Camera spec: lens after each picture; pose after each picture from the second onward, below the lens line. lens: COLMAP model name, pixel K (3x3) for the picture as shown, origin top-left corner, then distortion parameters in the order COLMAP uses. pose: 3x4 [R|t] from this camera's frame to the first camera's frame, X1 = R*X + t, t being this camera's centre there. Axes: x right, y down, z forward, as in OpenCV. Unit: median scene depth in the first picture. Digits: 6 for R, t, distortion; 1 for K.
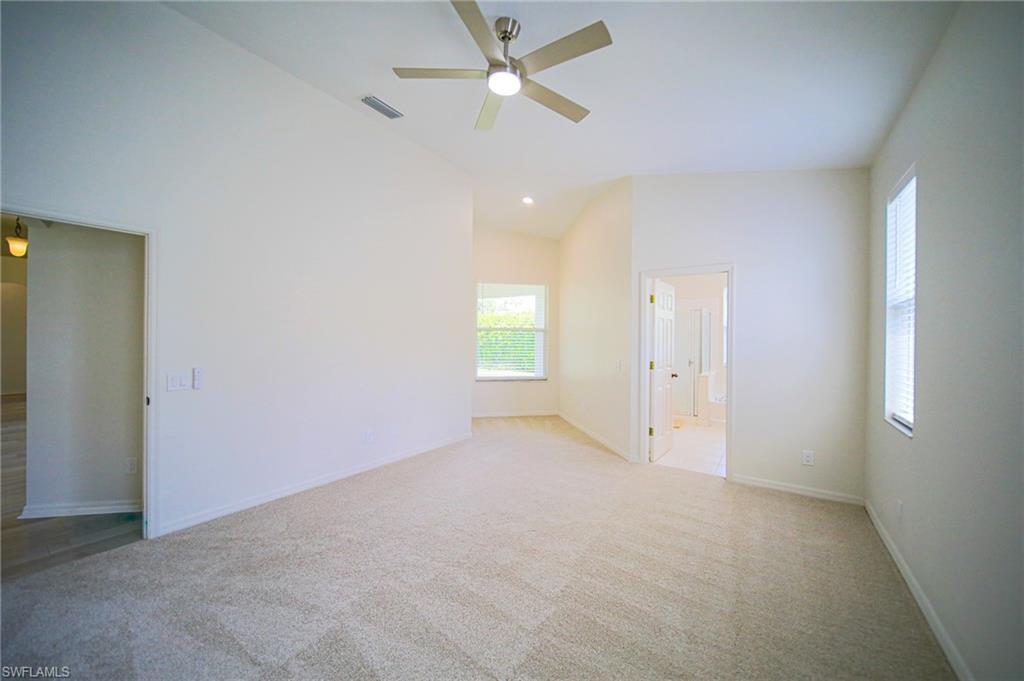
lens RADIAL K [[383.8, 0, 512.3], [0, 383.8, 338.7], [0, 0, 1]] dist [-0.001485, -0.000029]
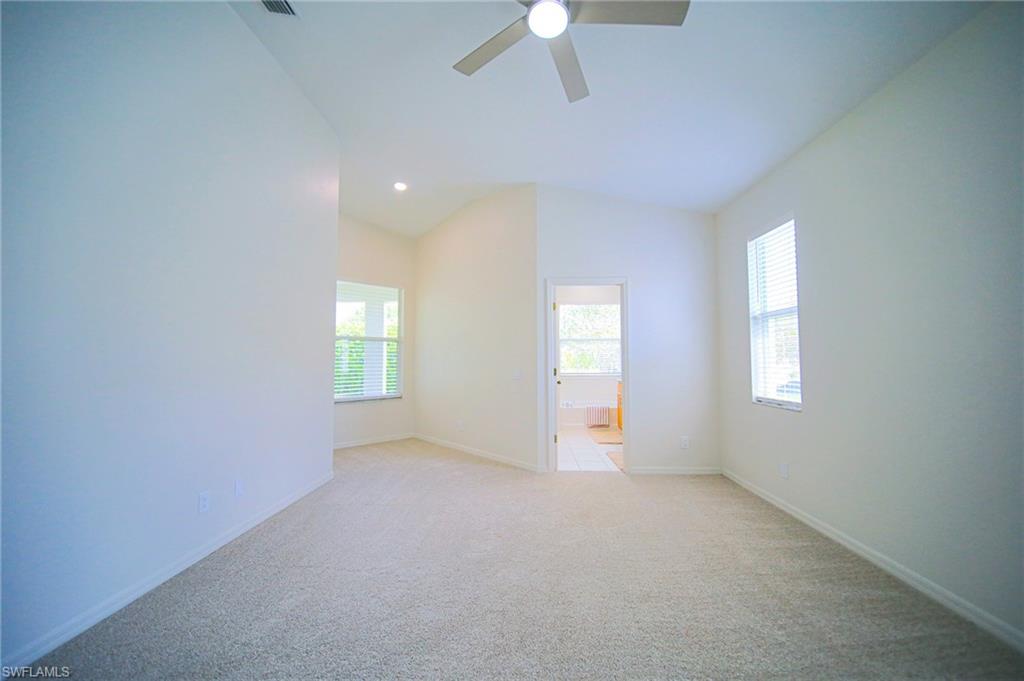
lens RADIAL K [[383.8, 0, 512.3], [0, 383.8, 338.7], [0, 0, 1]] dist [-0.001485, -0.000029]
pose [[0.842283, 0.018234, 0.538727, -0.275456], [0.010635, 0.998671, -0.050430, 0.031892], [-0.538931, 0.048206, 0.840970, 0.208732]]
